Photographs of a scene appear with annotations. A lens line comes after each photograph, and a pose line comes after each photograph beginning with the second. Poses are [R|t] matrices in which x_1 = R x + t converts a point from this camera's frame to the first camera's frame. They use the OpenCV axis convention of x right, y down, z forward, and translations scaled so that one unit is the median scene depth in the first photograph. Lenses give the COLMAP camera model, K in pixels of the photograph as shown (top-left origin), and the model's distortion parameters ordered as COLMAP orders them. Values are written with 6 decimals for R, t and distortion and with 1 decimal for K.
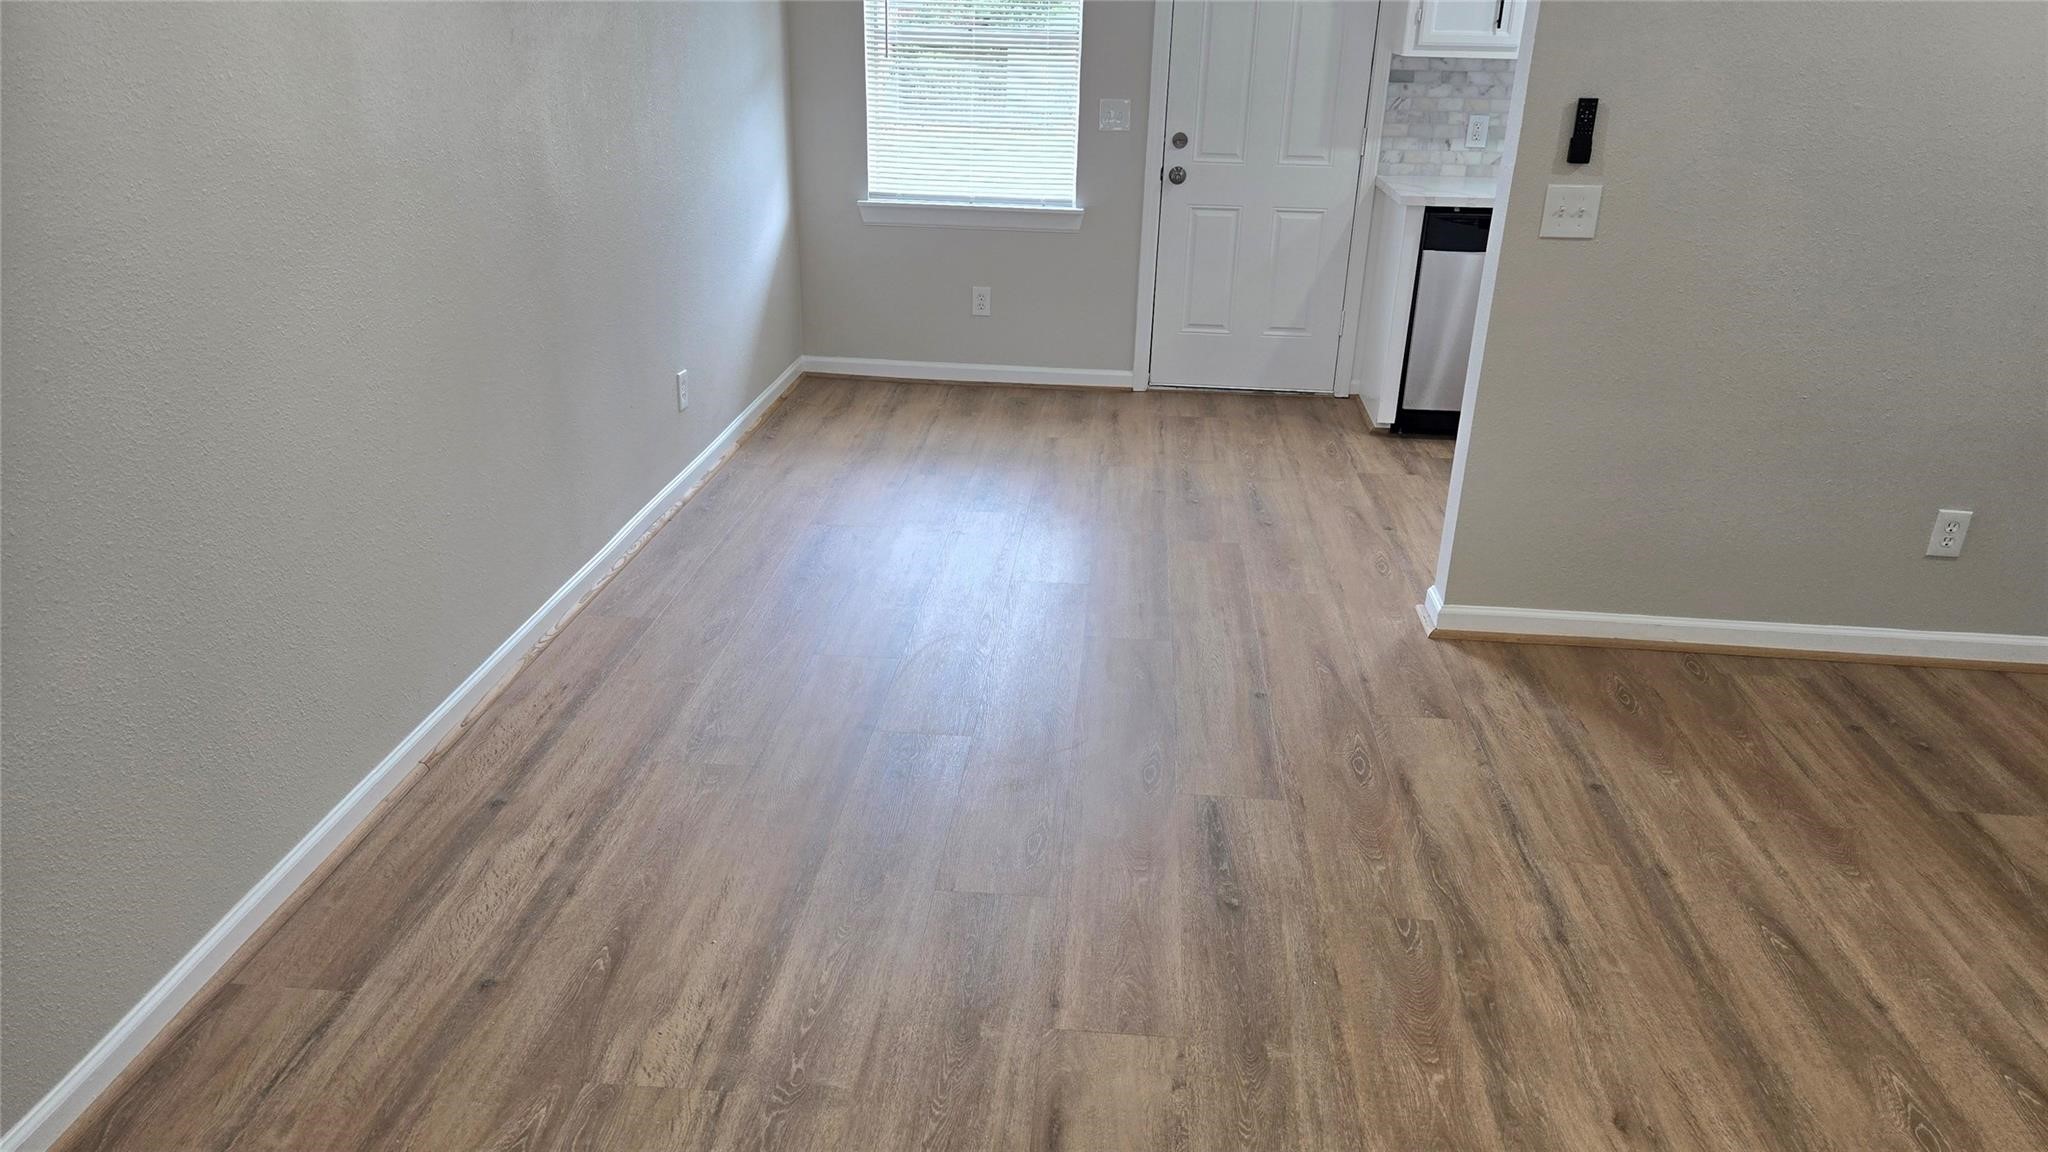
lens RADIAL K [[1380.6, 0, 1022.5], [0, 1380.6, 580.7], [0, 0, 1]] dist [0.020751, -0.002454]
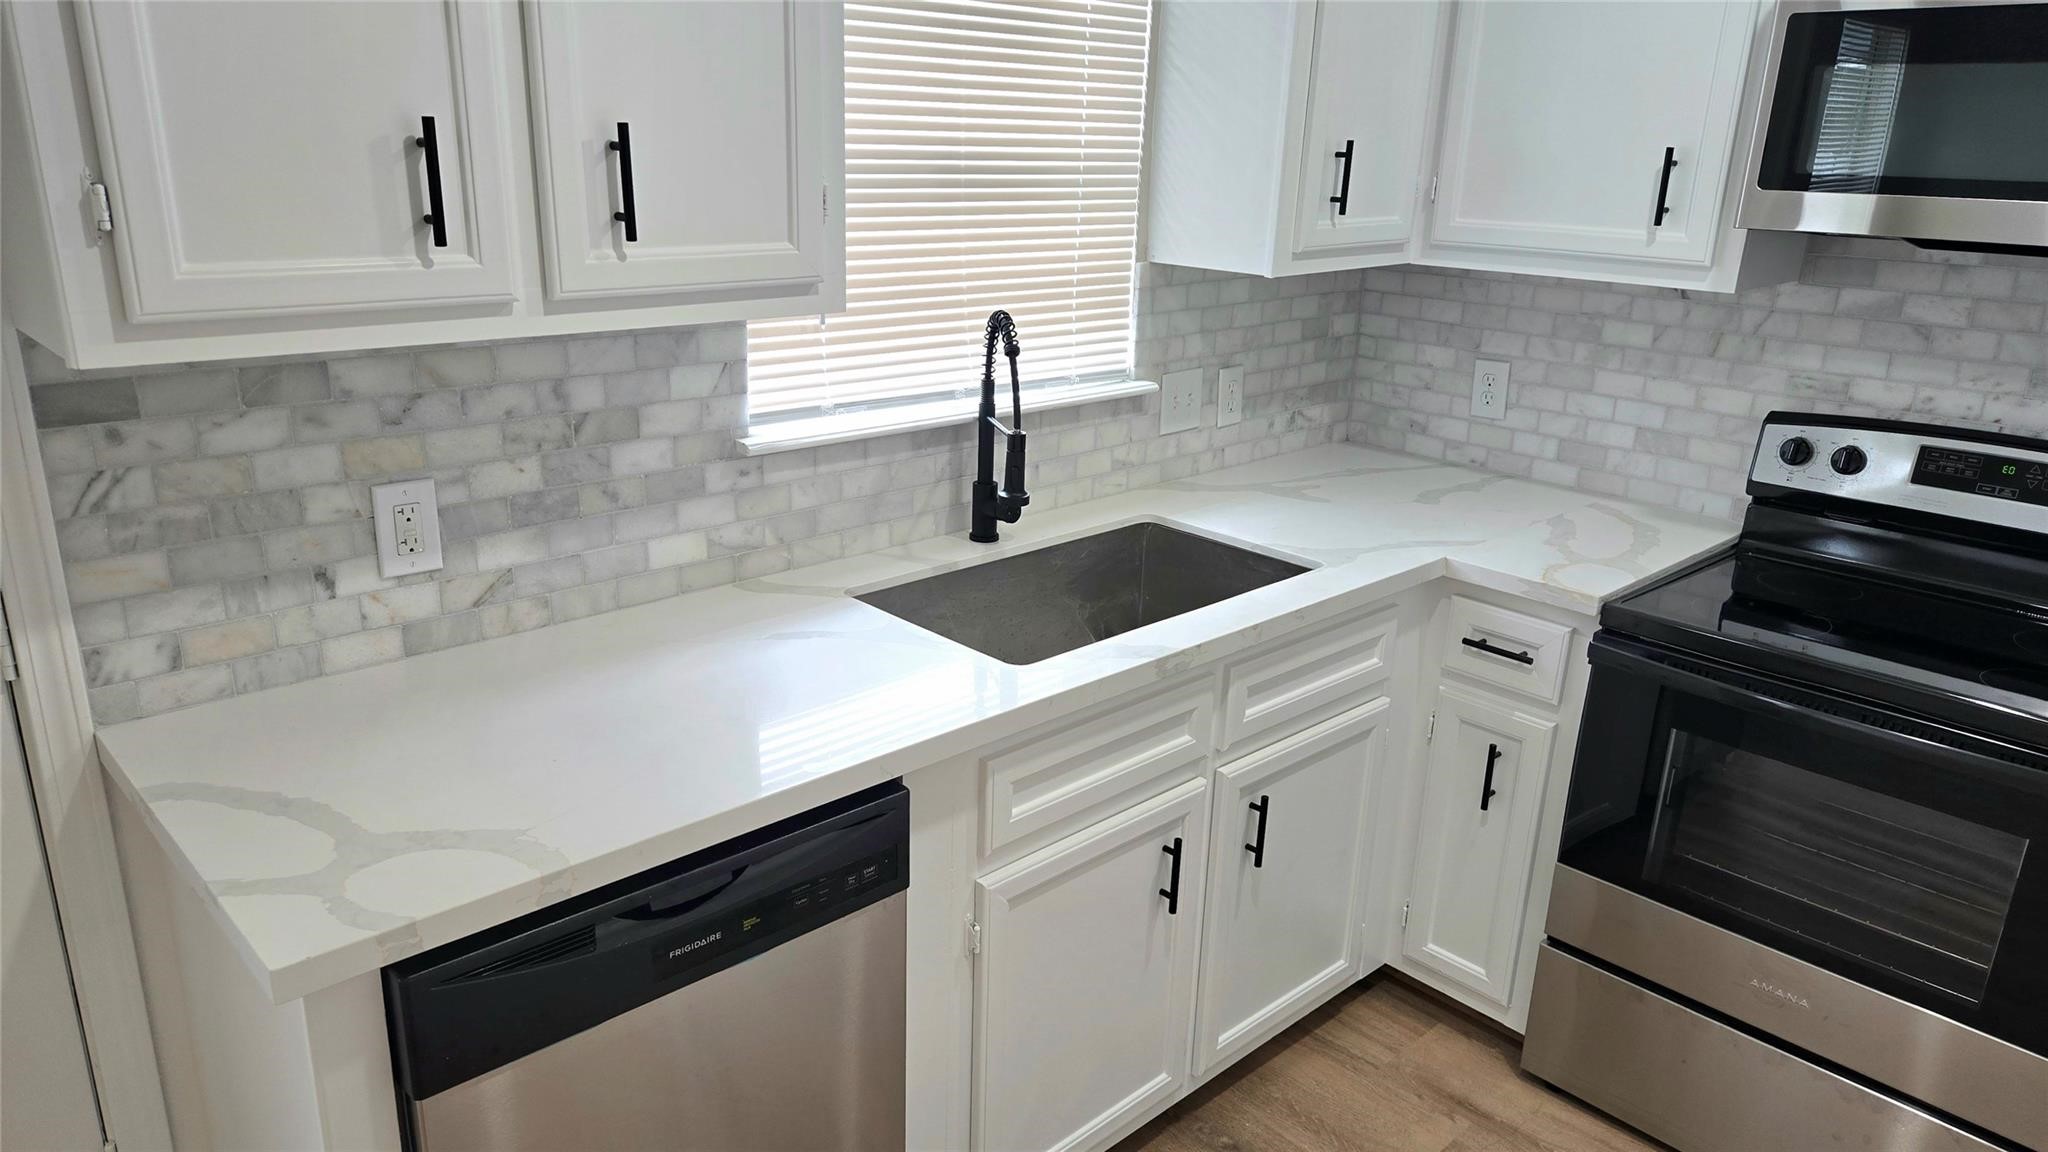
lens RADIAL K [[1380.6, 0, 1026.4], [0, 1380.6, 581.4], [0, 0, 1]] dist [0.020751, -0.002454]
pose [[0.661370, -0.233841, 0.712676, 0.188673], [0.279441, 0.958575, 0.055201, -0.289145], [-0.696062, 0.162642, 0.699318, 0.671680]]
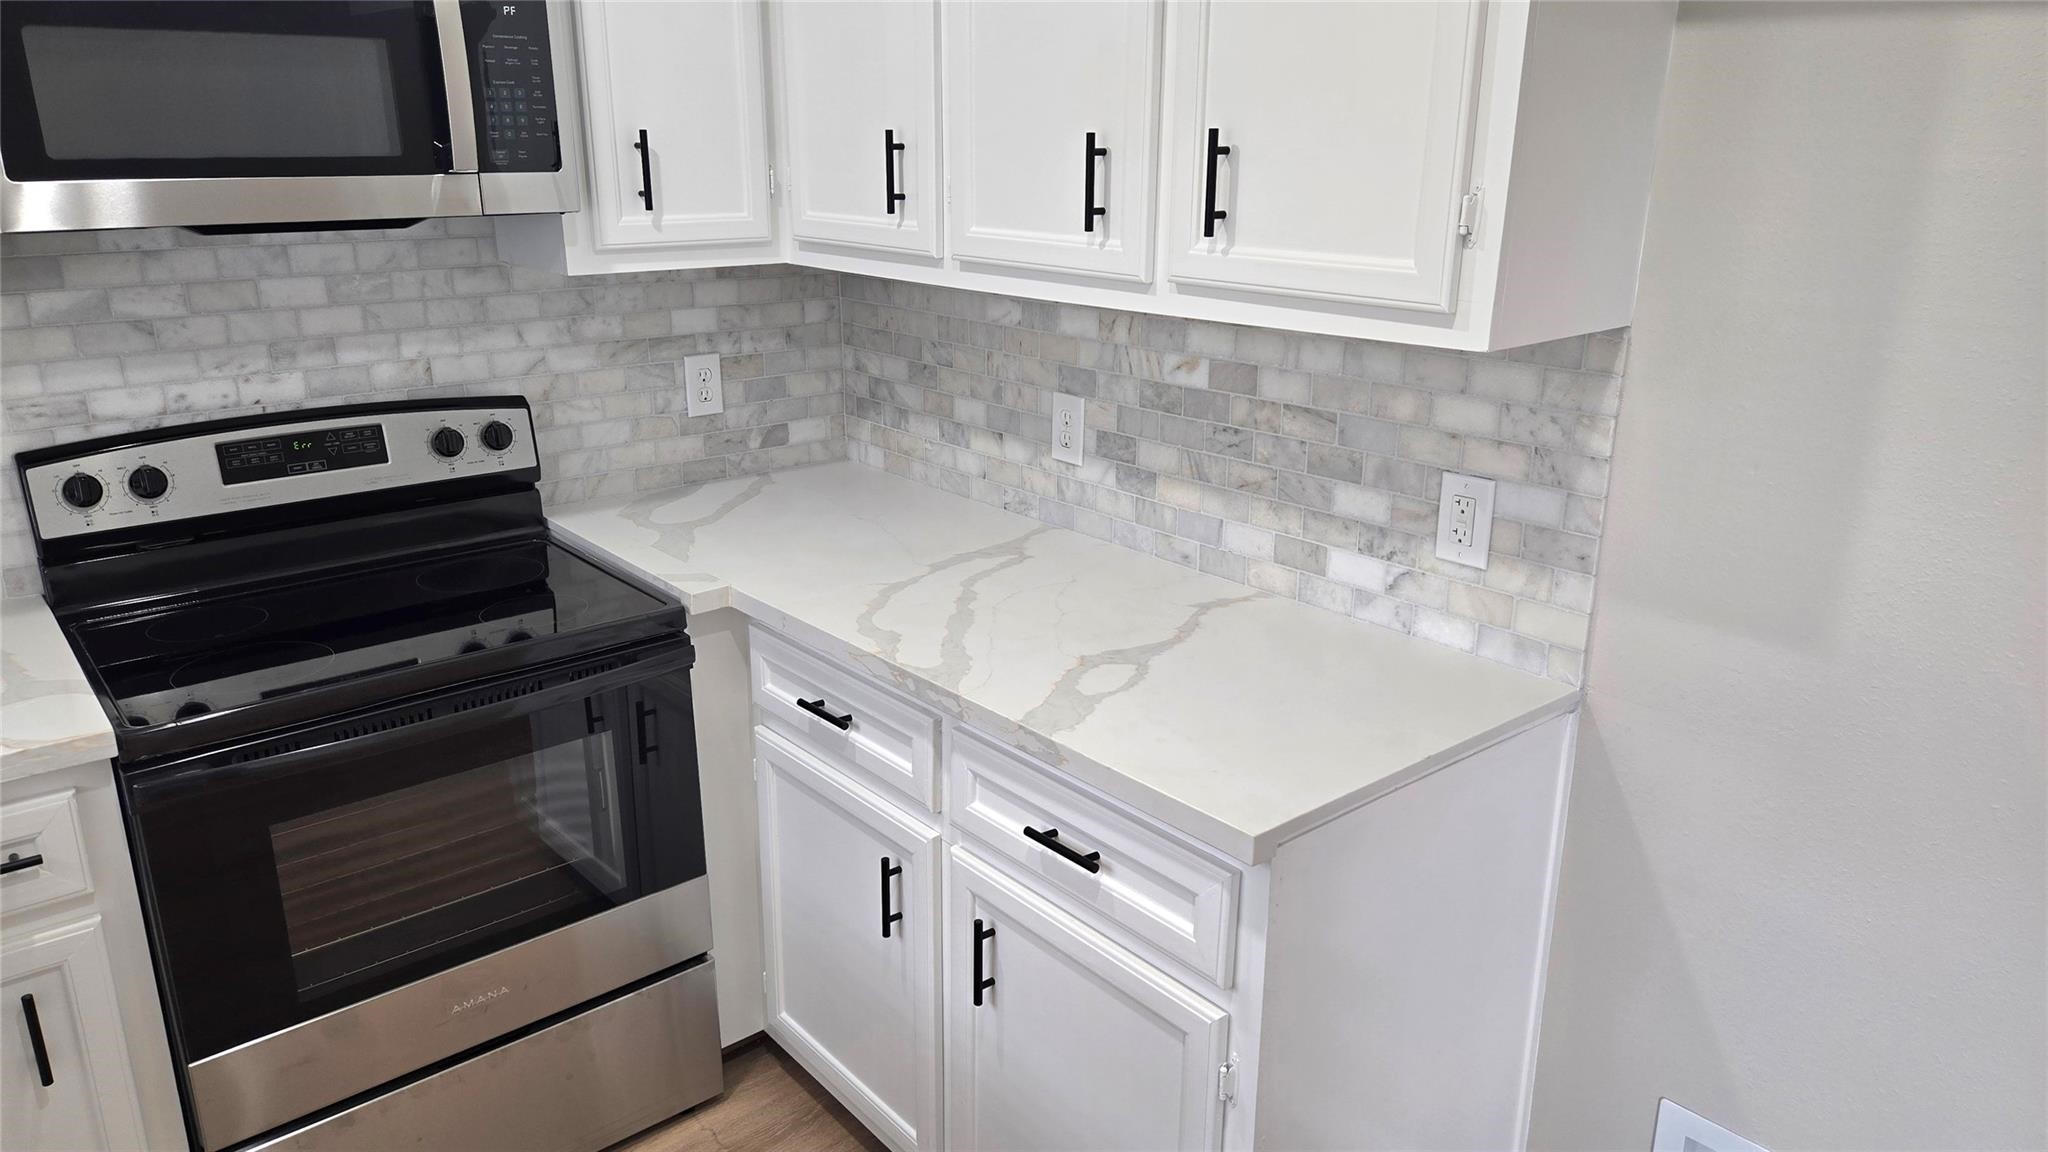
lens RADIAL K [[1380.6, 0, 1018.6], [0, 1380.6, 568.1], [0, 0, 1]] dist [0.020751, -0.002454]
pose [[-0.698150, -0.232549, 0.677132, 0.374361], [0.271885, 0.788813, 0.551228, -0.498419], [-0.662318, 0.568942, -0.487483, 1.172282]]
